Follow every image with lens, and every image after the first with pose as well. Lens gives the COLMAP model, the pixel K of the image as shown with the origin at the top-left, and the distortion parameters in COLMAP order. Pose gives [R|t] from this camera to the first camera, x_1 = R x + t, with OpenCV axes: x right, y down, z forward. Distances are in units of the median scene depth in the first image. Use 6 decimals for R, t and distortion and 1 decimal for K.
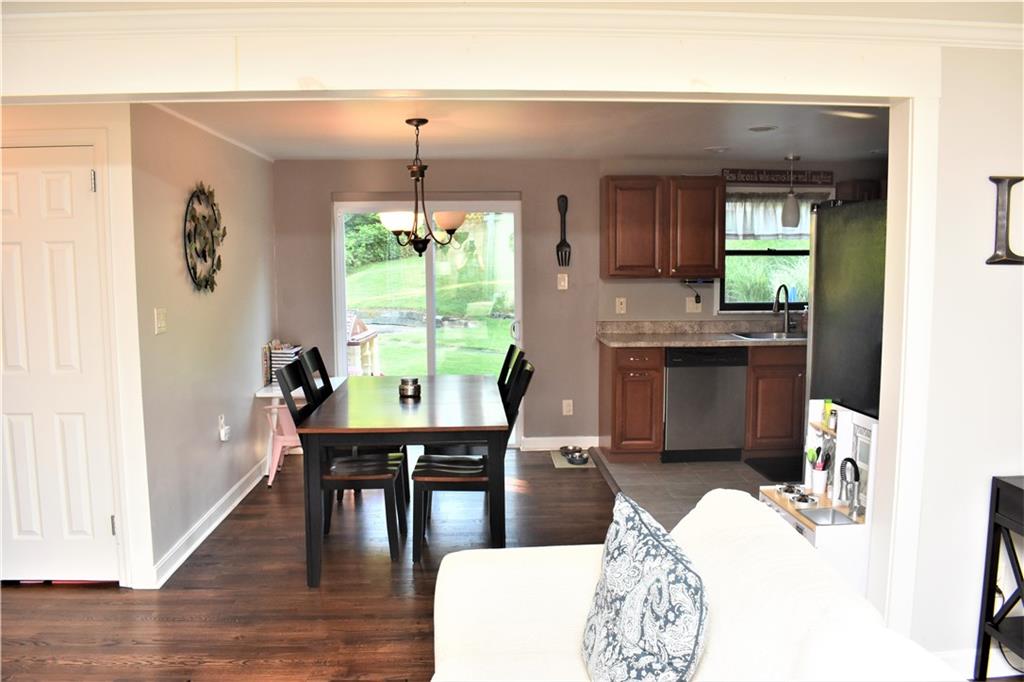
lens RADIAL K [[800.1, 0, 517.1], [0, 800.1, 341.4], [0, 0, 1]] dist [-0.094695, 0.013577]
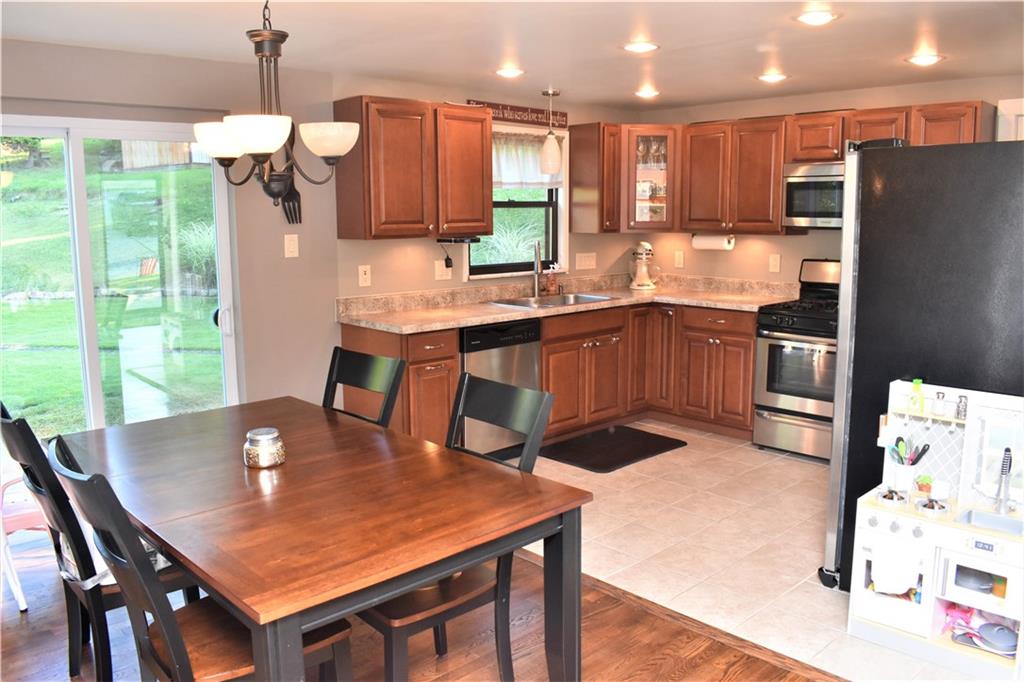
lens RADIAL K [[800.1, 0, 518.2], [0, 800.1, 335.7], [0, 0, 1]] dist [-0.094695, 0.013577]
pose [[0.762572, -0.098044, 0.639430, -0.251109], [0.068416, 0.995128, 0.070991, -0.033739], [-0.643275, -0.010389, 0.765565, 0.356537]]
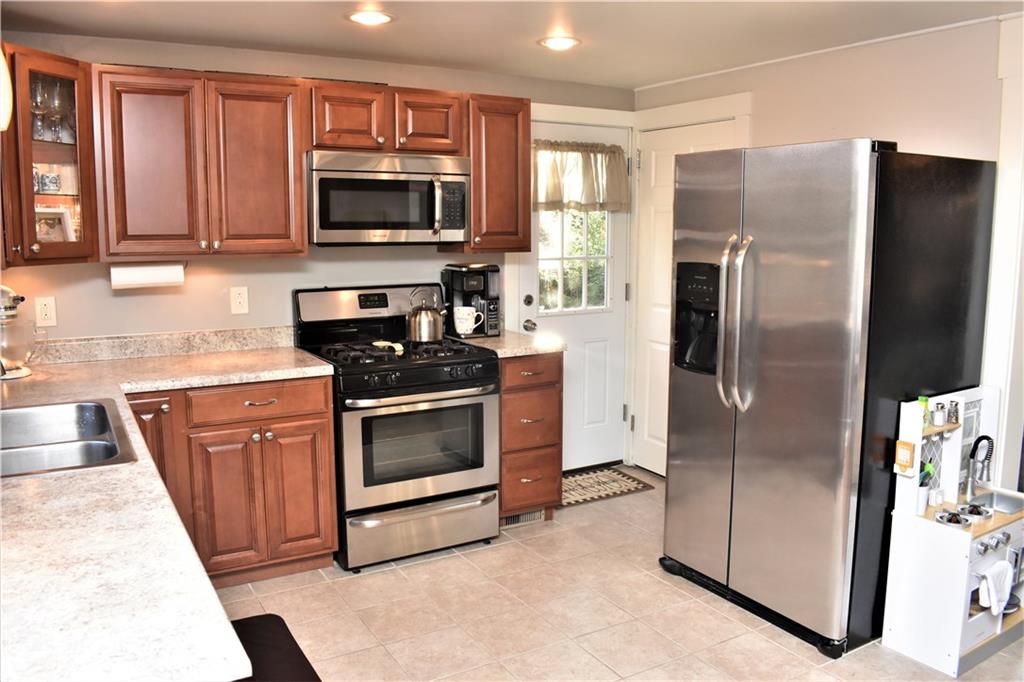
lens RADIAL K [[800.1, 0, 514.9], [0, 800.1, 338.0], [0, 0, 1]] dist [-0.094695, 0.013577]
pose [[-0.459273, -0.119202, 0.880261, -0.061395], [0.090395, 0.979539, 0.179809, -0.093828], [-0.883684, 0.162153, -0.439101, 0.955666]]
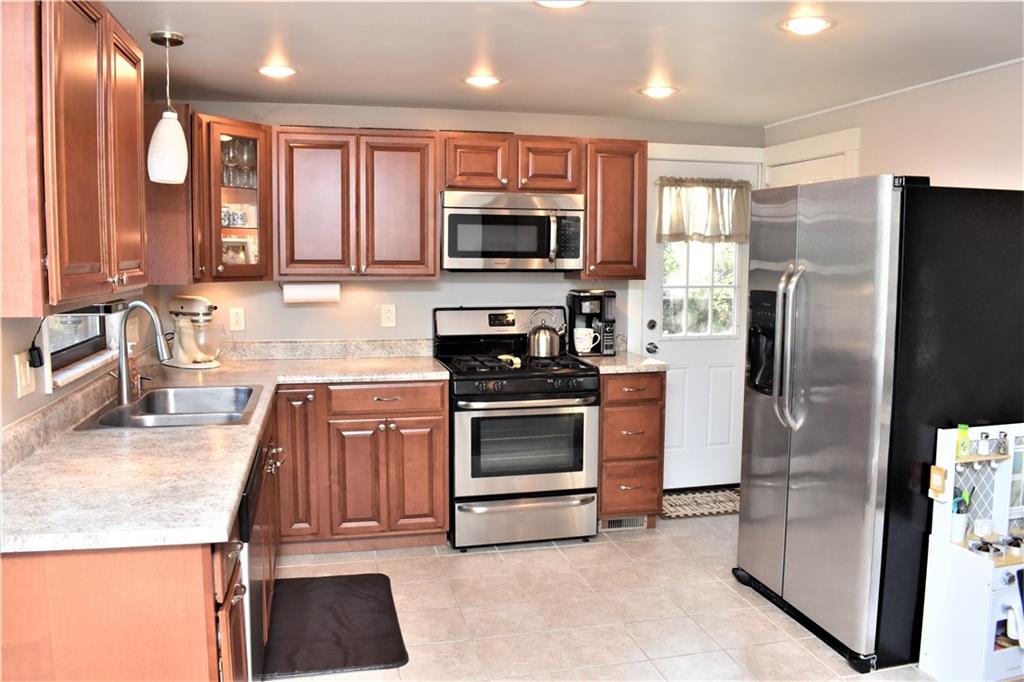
lens RADIAL K [[800.1, 0, 515.9], [0, 800.1, 337.4], [0, 0, 1]] dist [-0.094695, 0.013577]
pose [[-0.181364, -0.096788, 0.978642, -0.168210], [0.093652, 0.988922, 0.115161, -0.085809], [-0.978947, 0.112537, -0.170290, 0.883796]]
